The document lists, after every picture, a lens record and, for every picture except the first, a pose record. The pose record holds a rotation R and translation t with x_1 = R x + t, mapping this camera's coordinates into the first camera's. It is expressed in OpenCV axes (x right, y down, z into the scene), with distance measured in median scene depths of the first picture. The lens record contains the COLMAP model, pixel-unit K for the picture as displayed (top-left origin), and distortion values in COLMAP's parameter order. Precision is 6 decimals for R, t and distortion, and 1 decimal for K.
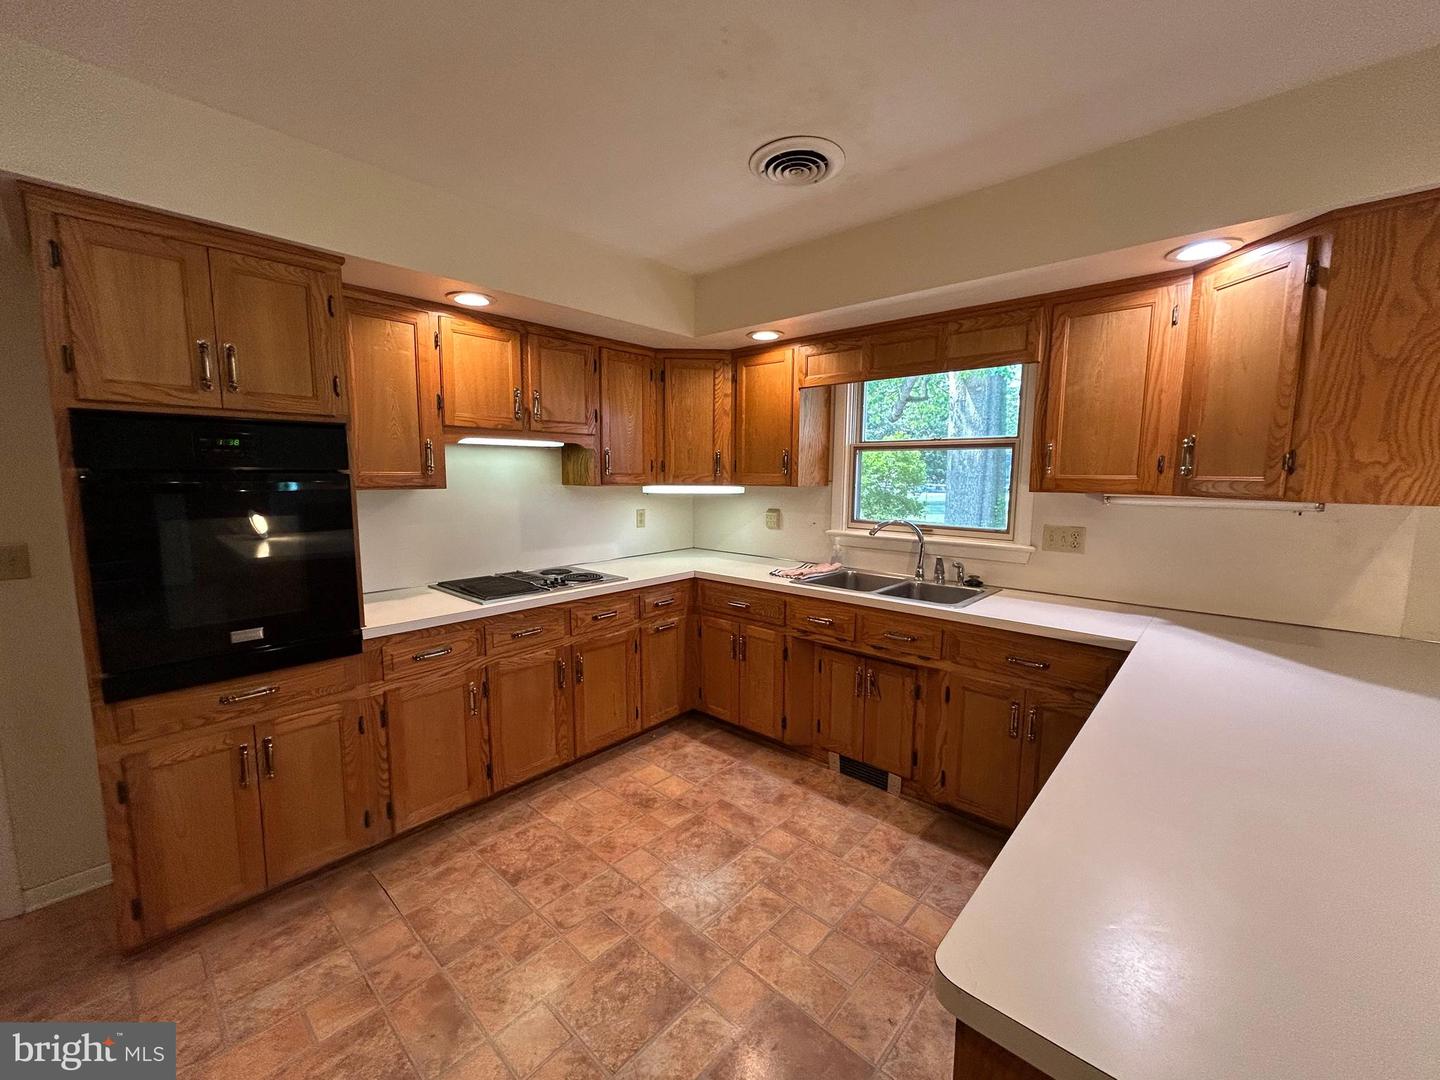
lens RADIAL K [[579.9, 0, 720.0], [0, 579.9, 540.0], [0, 0, 1]] dist [-0.001897, 0.000041]
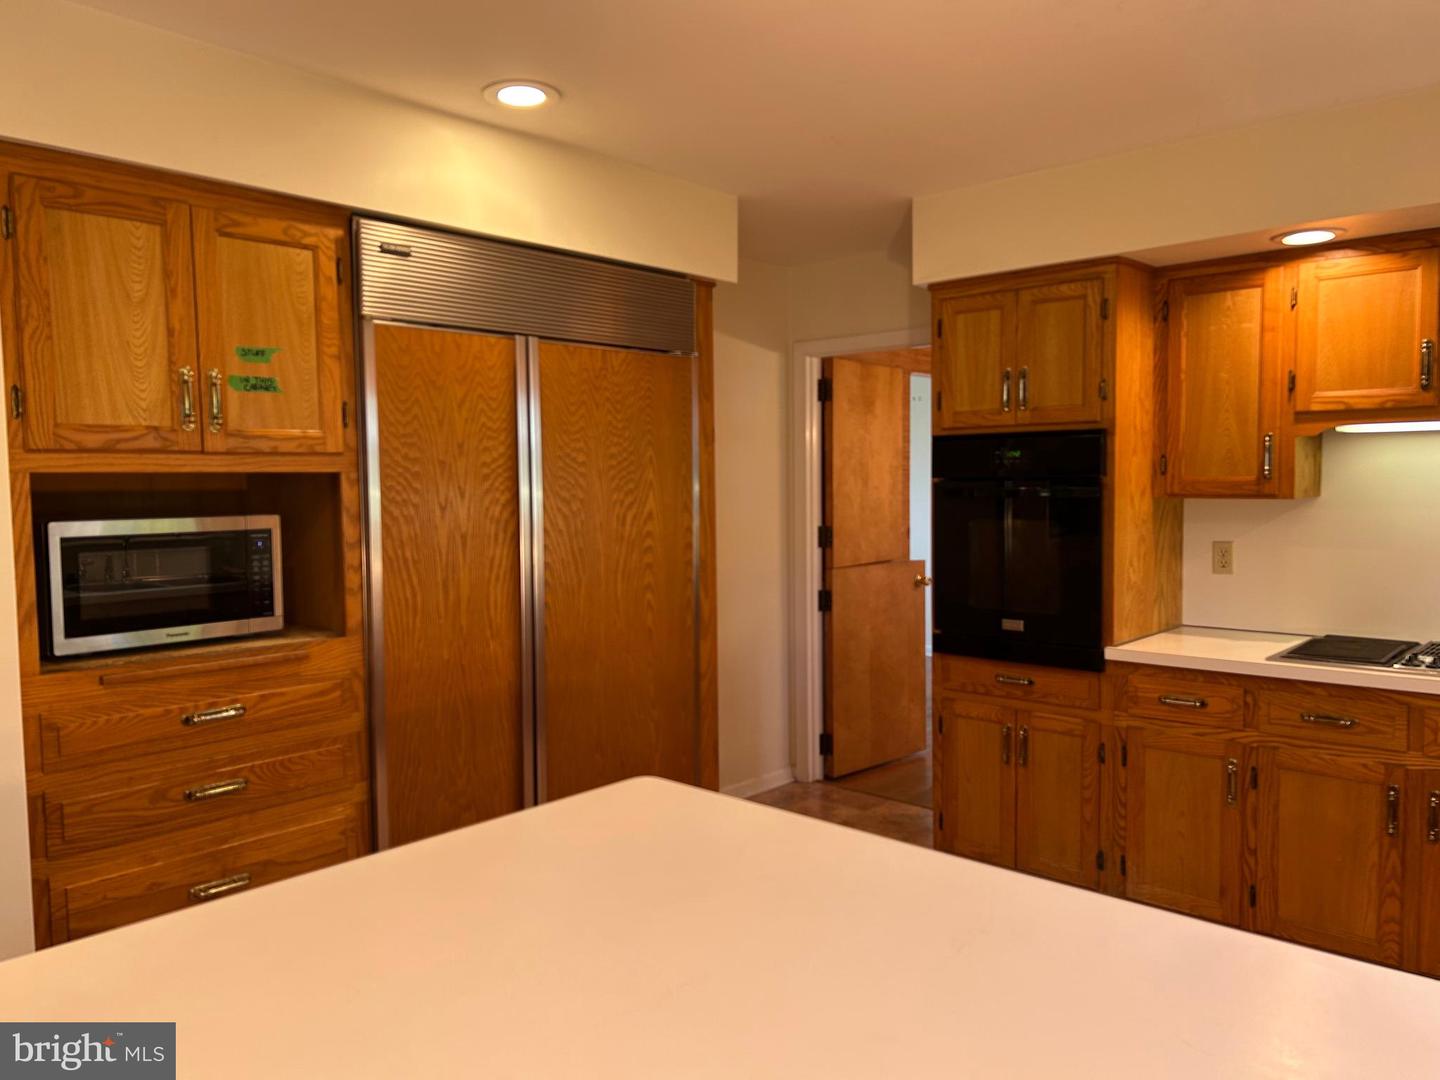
lens RADIAL K [[1071.2, 0, 720.0], [0, 1071.2, 540.0], [0, 0, 1]] dist [0.062809, -0.067797]
pose [[0.000652, 0.056104, -0.998425, 0.858416], [-0.101797, 0.993242, 0.055747, -0.039634], [0.994805, 0.101600, 0.006359, 0.280434]]
